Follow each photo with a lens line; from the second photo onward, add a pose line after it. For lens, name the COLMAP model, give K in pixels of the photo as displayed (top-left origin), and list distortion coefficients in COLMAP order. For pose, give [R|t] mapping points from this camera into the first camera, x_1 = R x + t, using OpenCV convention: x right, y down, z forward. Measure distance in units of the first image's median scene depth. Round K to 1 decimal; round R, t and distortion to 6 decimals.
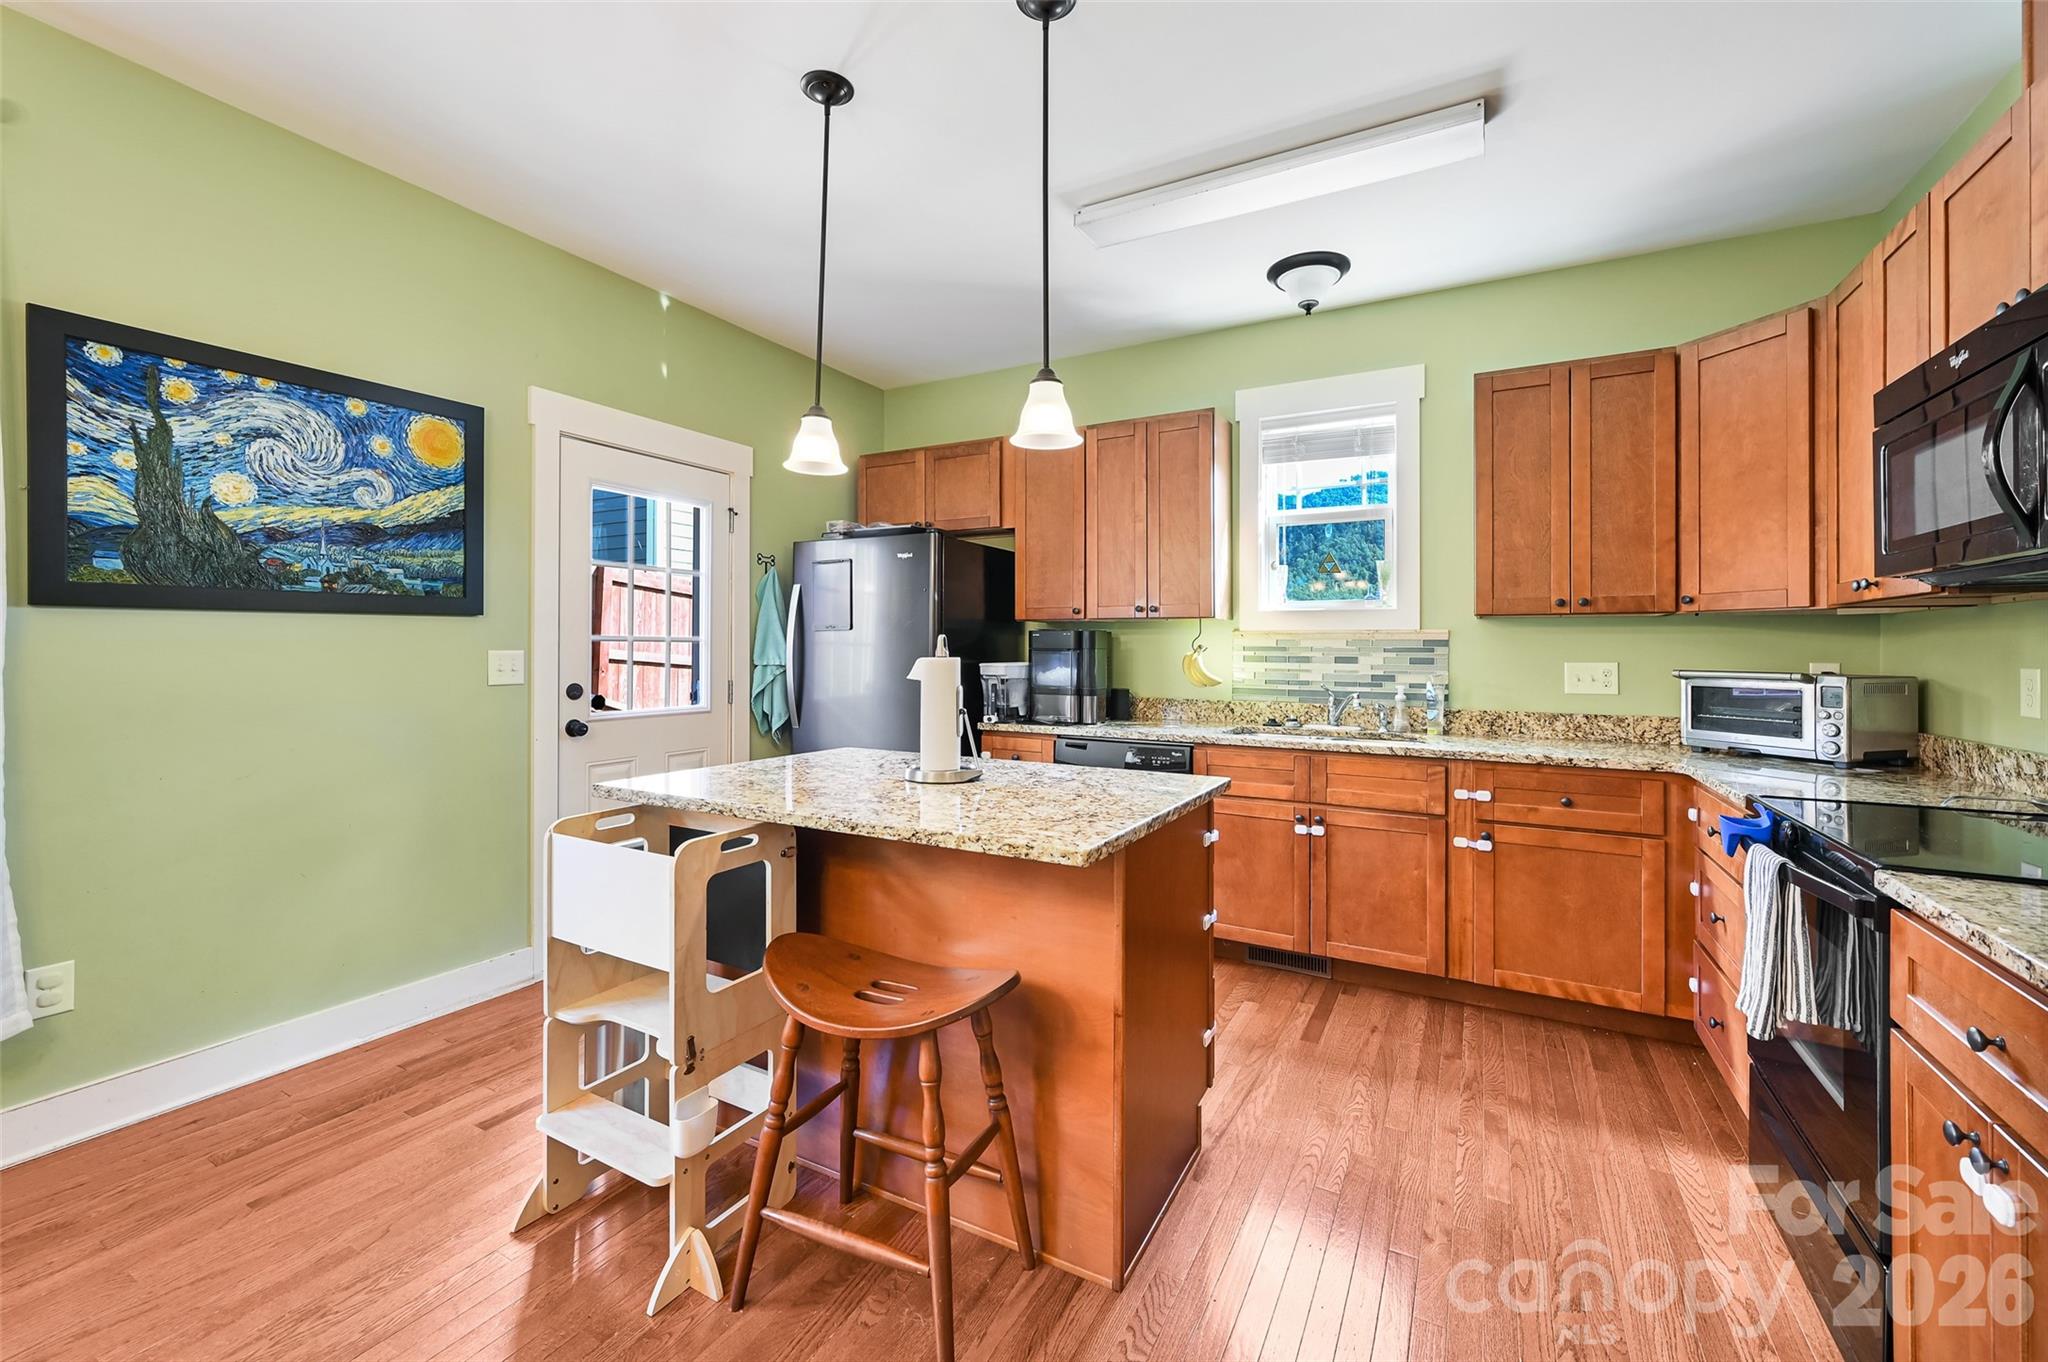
lens RADIAL K [[829.7, 0, 1029.0], [0, 829.7, 648.6], [0, 0, 1]] dist [0.000434, 0.000095]
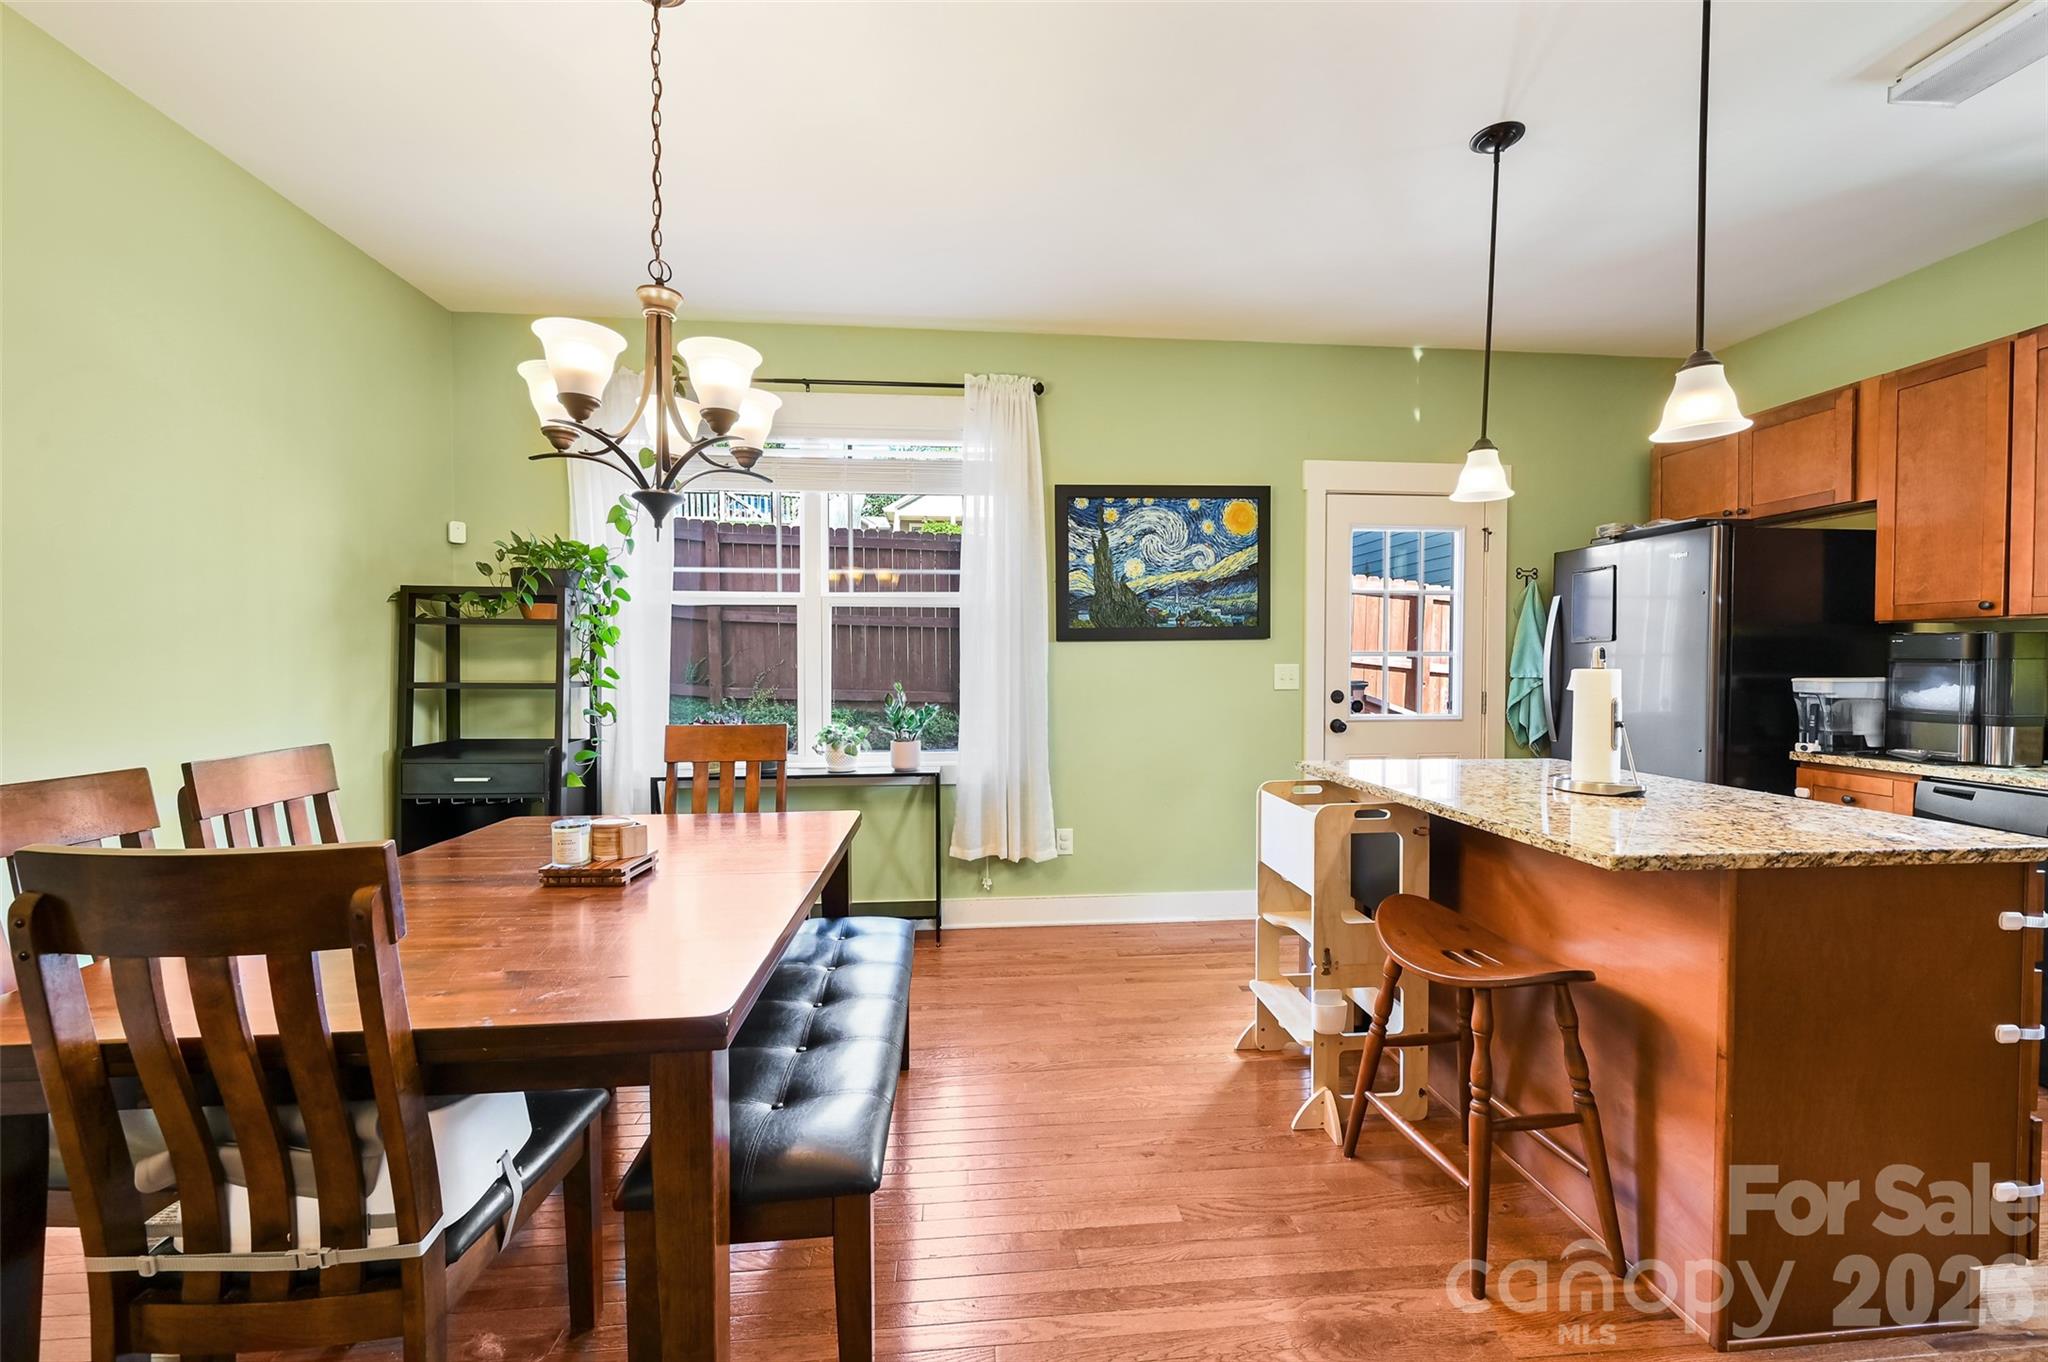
lens RADIAL K [[813.3, 0, 1031.1], [0, 813.3, 685.5], [0, 0, 1]] dist [0.001354, 0.000068]
pose [[0.557767, 0.018213, -0.829797, 0.264129], [0.004666, 0.999675, 0.025078, 0.002349], [0.829984, -0.017859, 0.557501, -0.084069]]
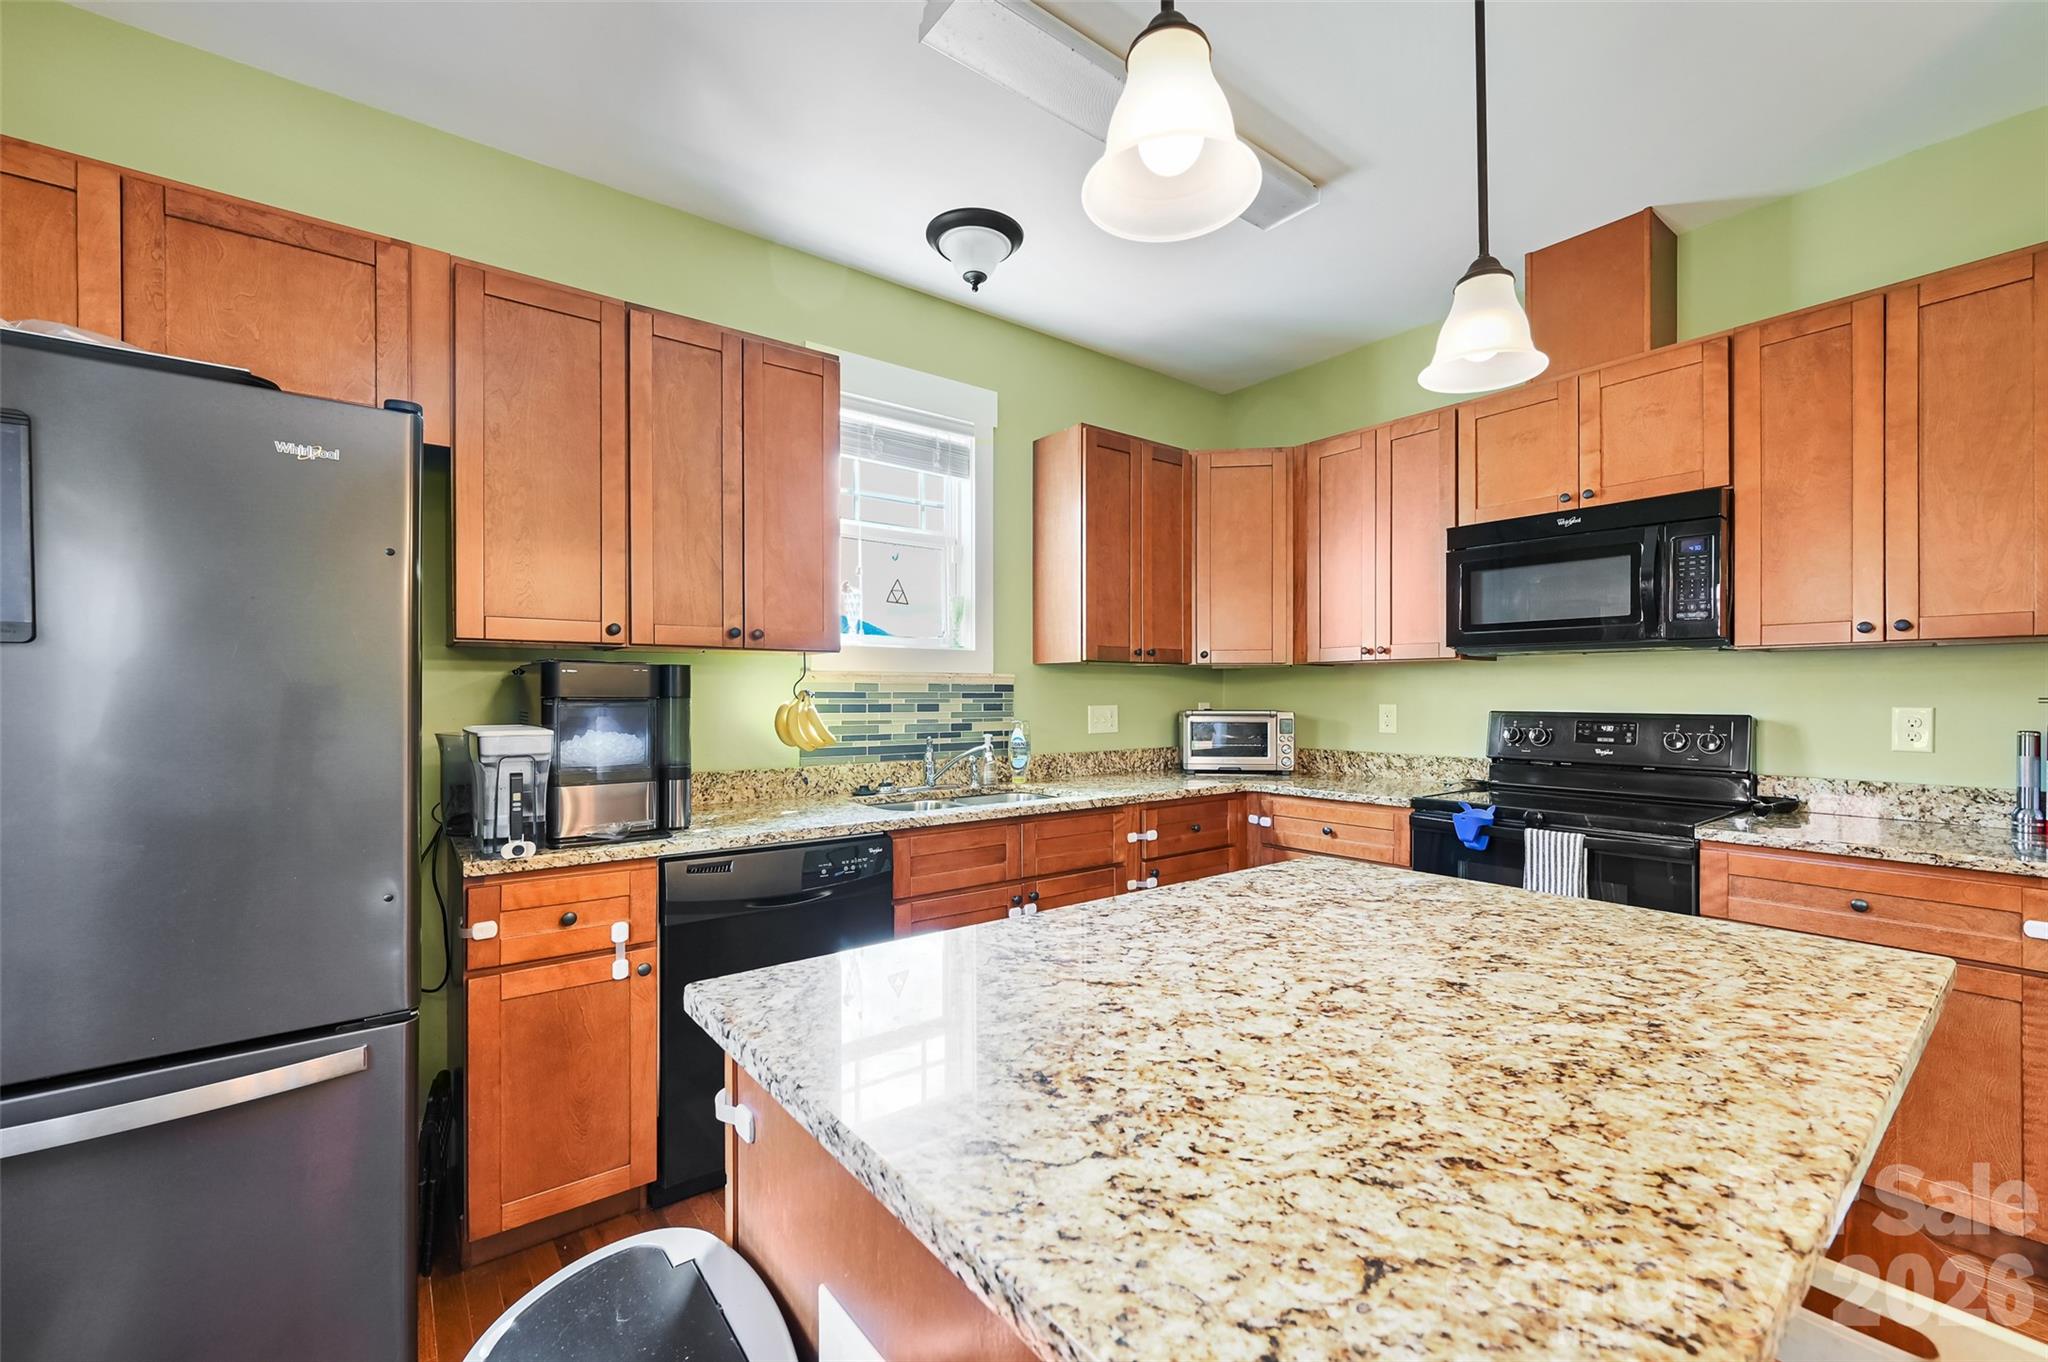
lens RADIAL K [[839.2, 0, 1024.2], [0, 839.2, 693.2], [0, 0, 1]] dist [-0.001973, -0.000120]
pose [[0.398577, -0.003783, 0.917127, -0.512567], [0.003451, 0.999991, 0.002625, -0.004397], [-0.917128, 0.002119, 0.398586, 0.773029]]
